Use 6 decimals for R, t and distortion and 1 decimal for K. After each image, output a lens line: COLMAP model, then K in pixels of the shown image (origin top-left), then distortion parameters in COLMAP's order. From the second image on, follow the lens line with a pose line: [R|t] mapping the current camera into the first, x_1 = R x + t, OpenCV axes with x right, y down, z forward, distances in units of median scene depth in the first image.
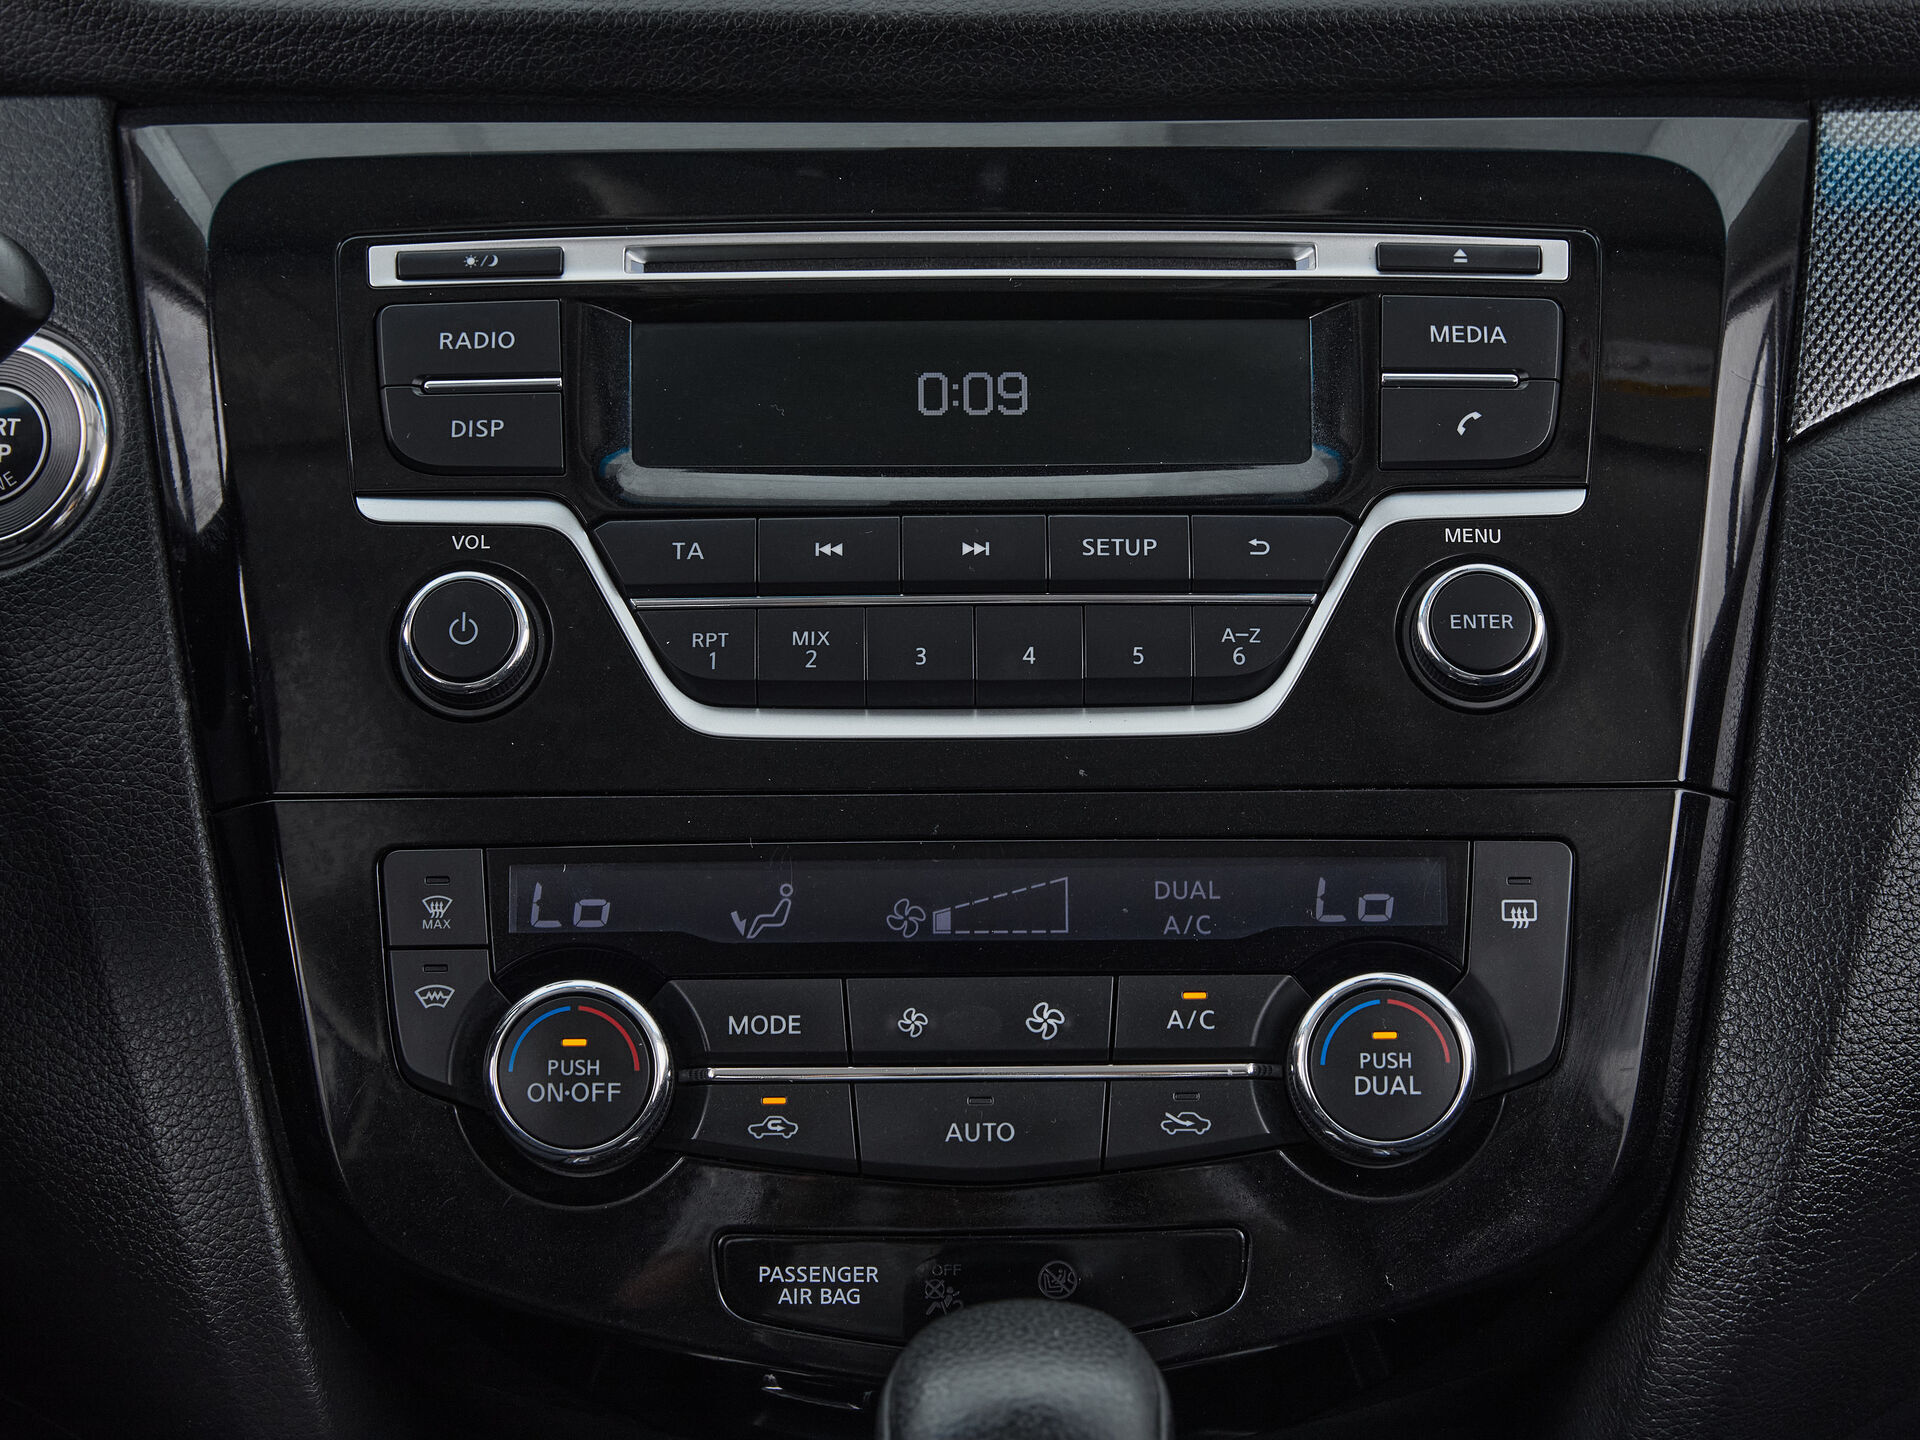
lens RADIAL K [[3941.7, 0, 960.0], [0, 3941.7, 720.0], [0, 0, 1]] dist [-0.086559, -0.289305]
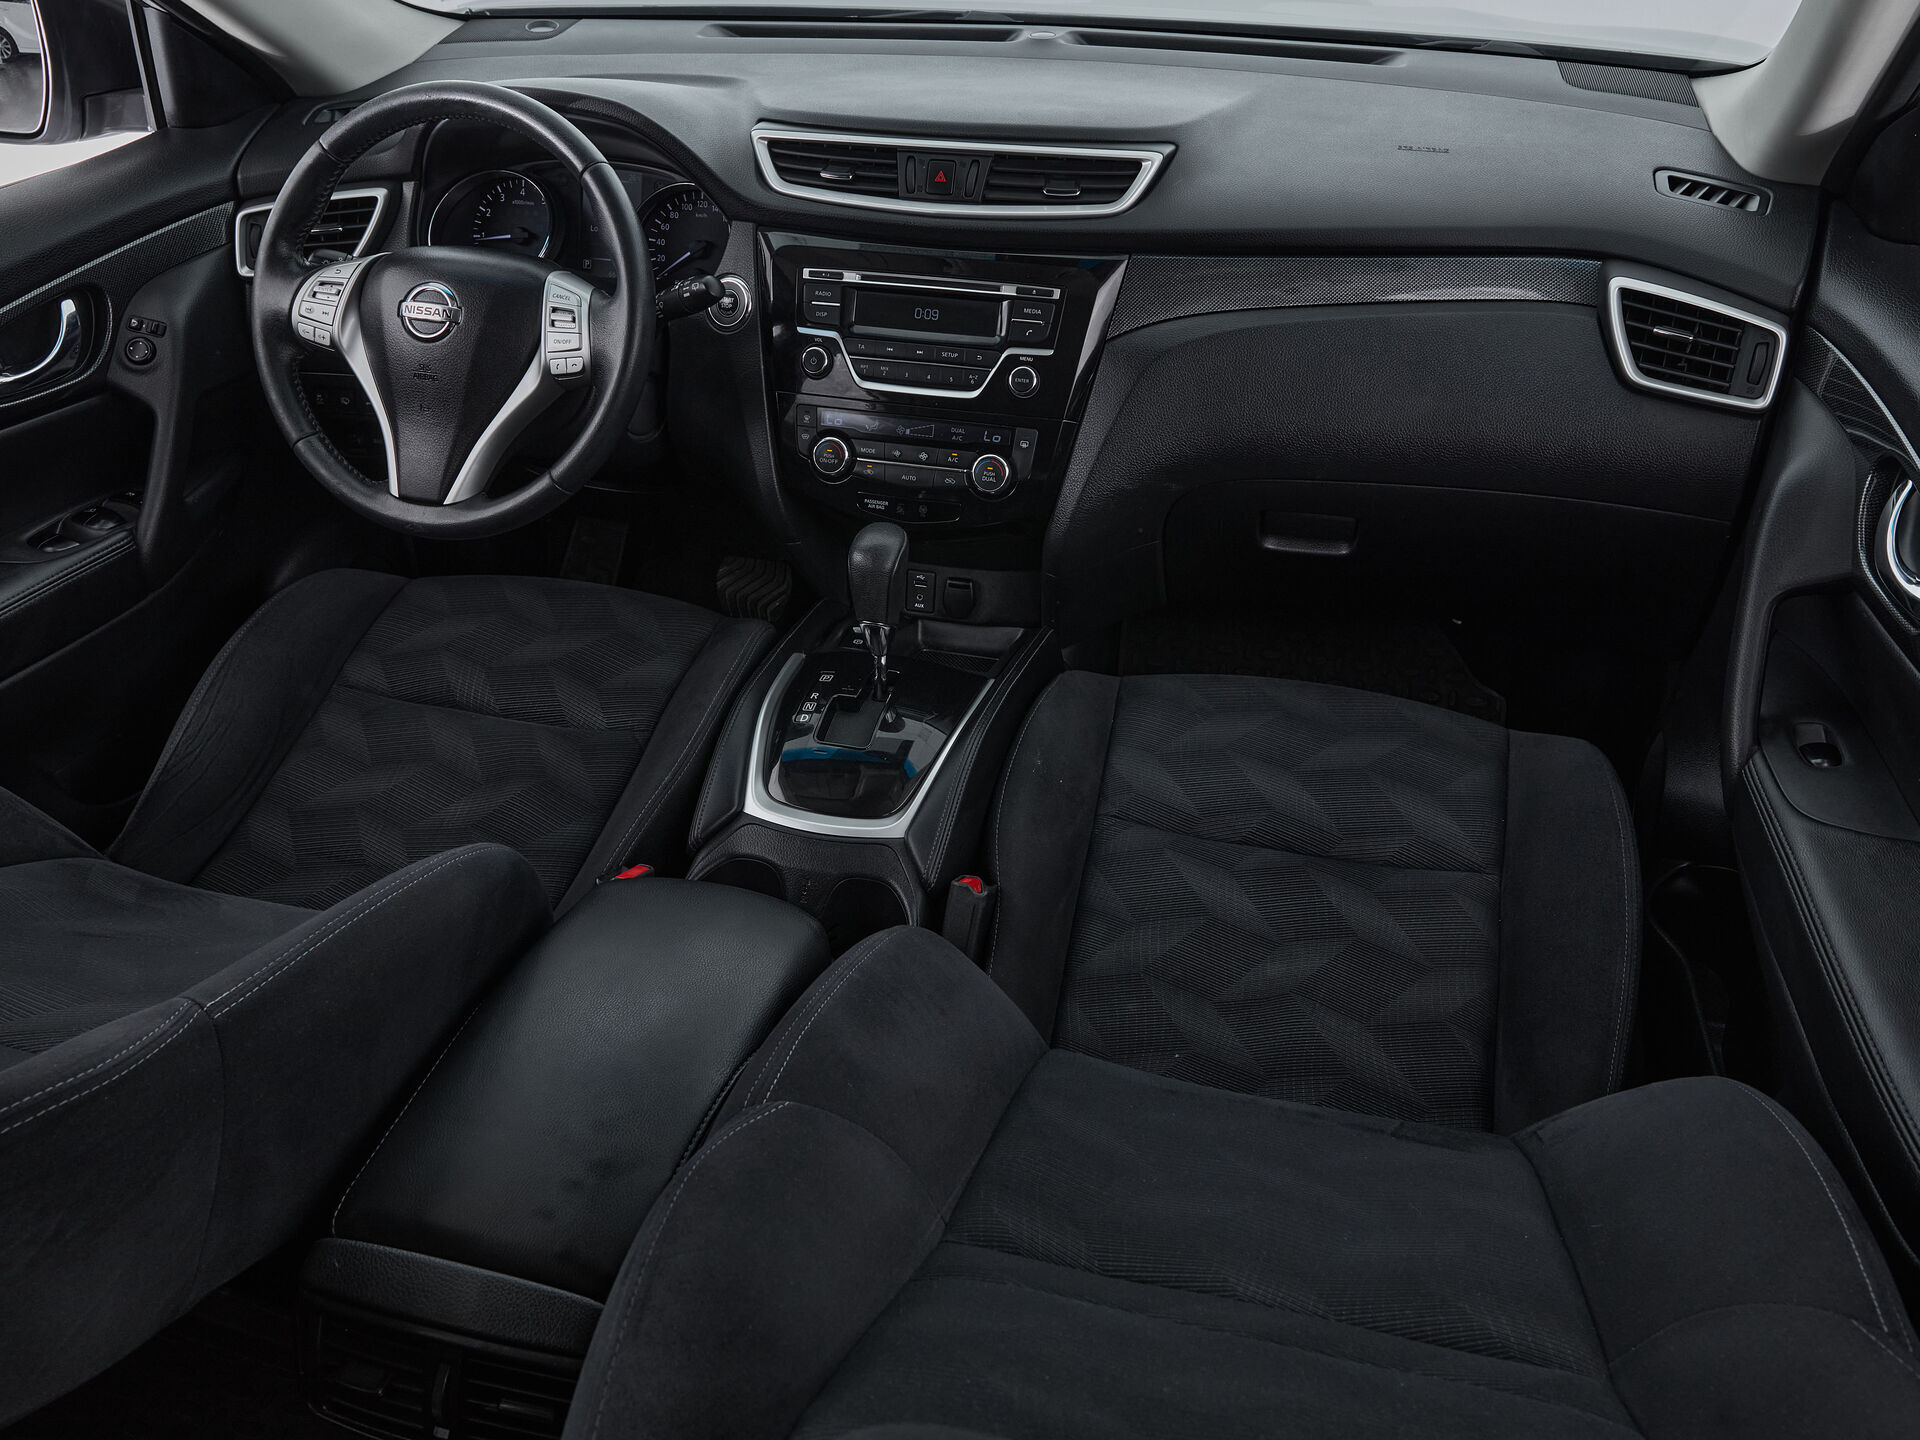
lens RADIAL K [[1487.0, 0, 958.3], [0, 1487.0, 704.2], [0, 0, 1]] dist [-0.006572, -0.000212]
pose [[0.961916, 0.152231, -0.227032, 0.509027], [-0.056502, 0.923363, 0.379747, -0.328494], [0.267443, -0.352457, 0.896799, -0.709429]]
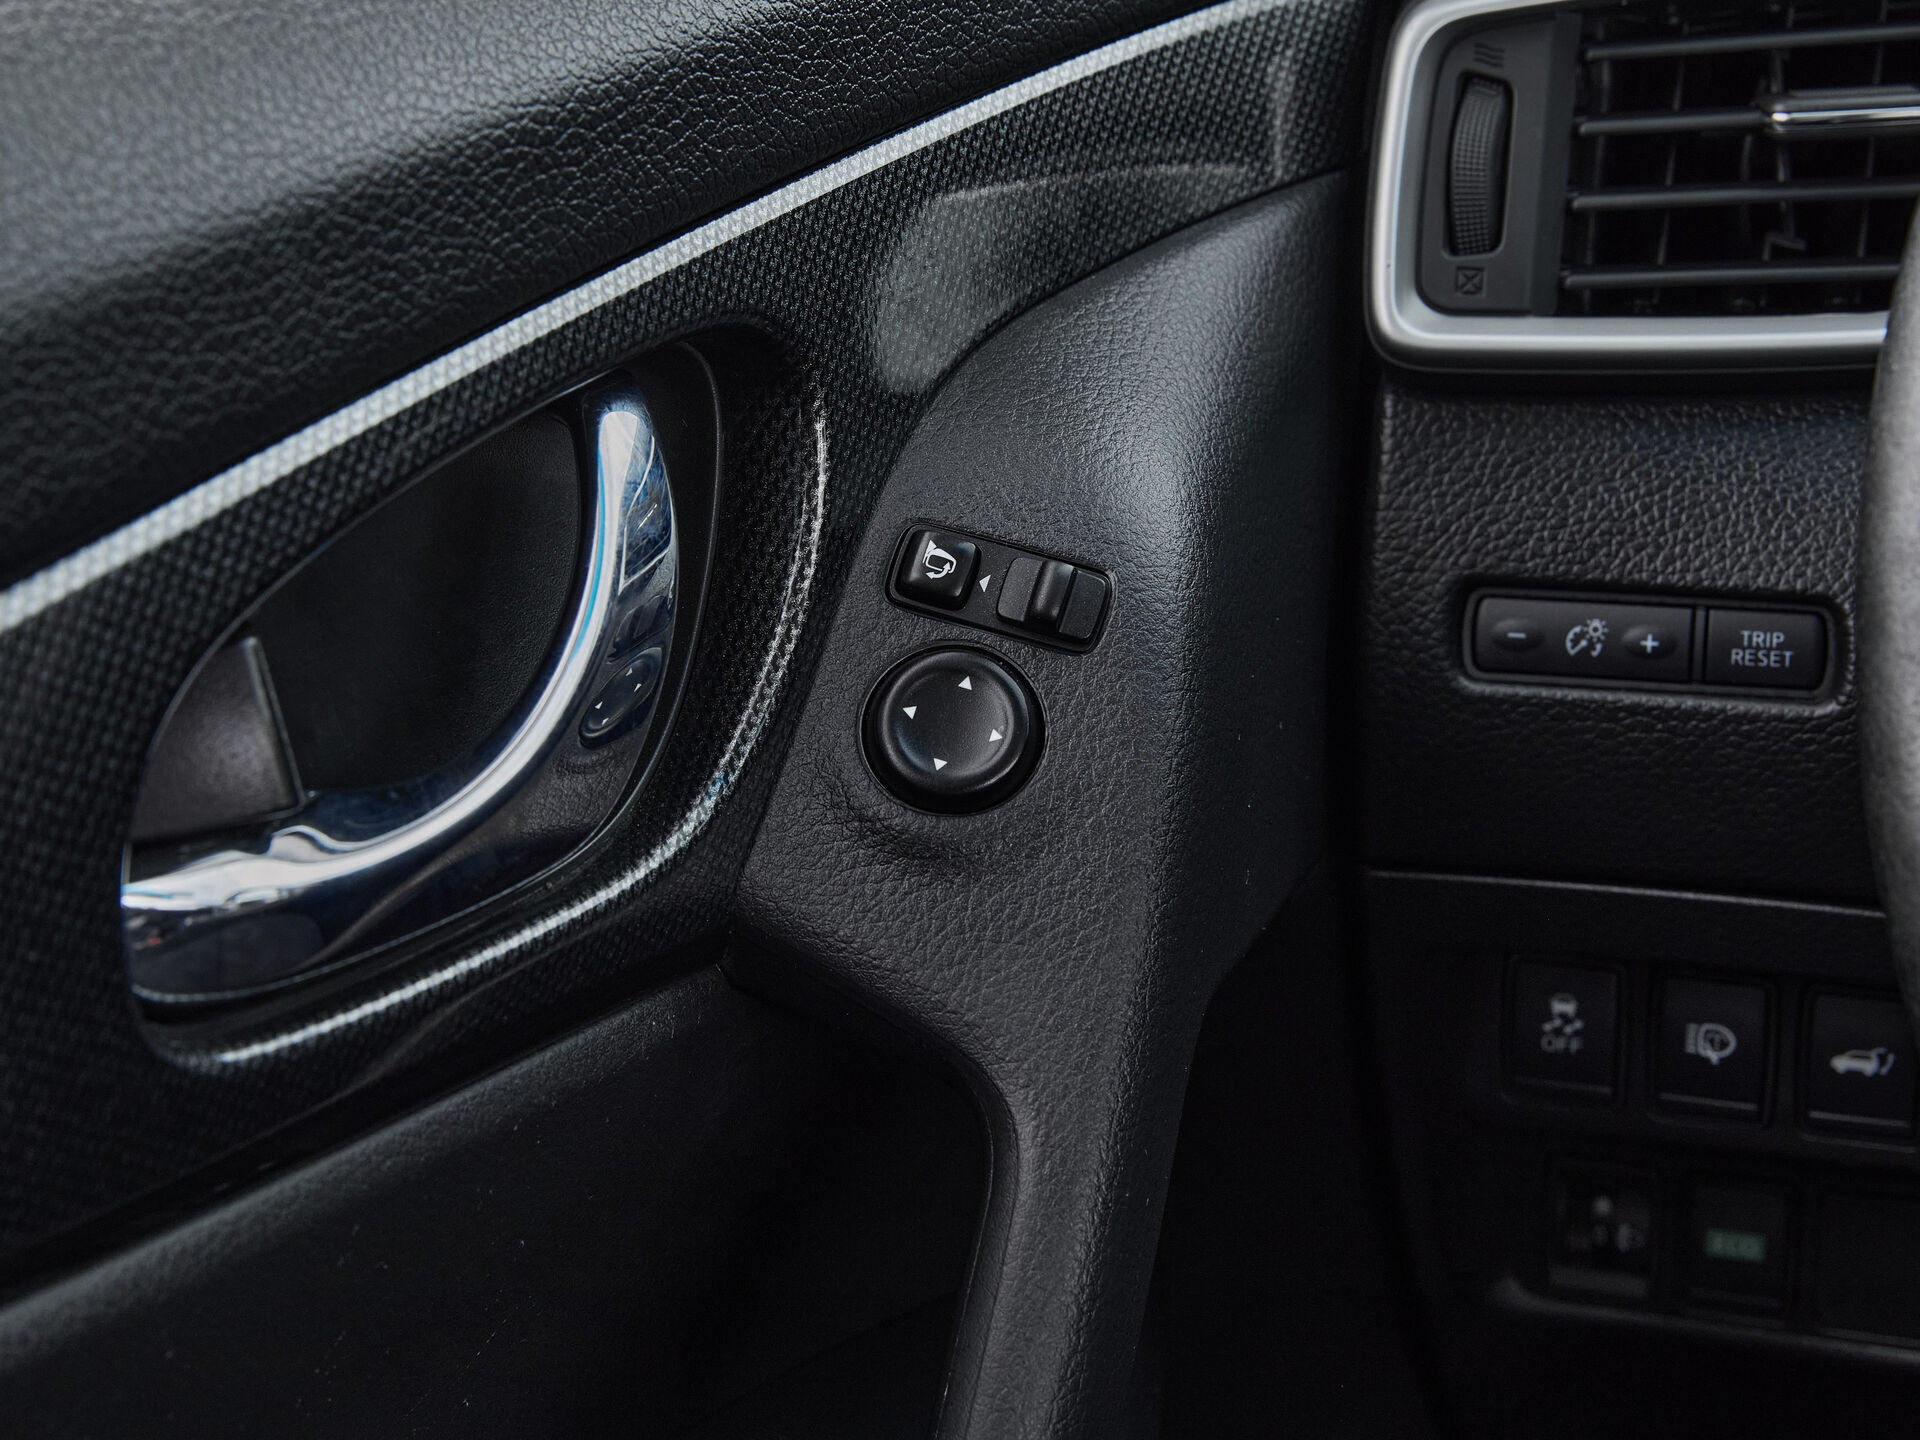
lens RADIAL K [[3941.7, 0, 960.0], [0, 3941.7, 720.0], [0, 0, 1]] dist [-0.086559, -0.289305]
pose [[0.883710, 0.131122, -0.449293, -0.575338], [-0.068406, 0.985831, 0.153158, -0.104747], [0.463009, -0.104613, 0.880158, 0.111947]]
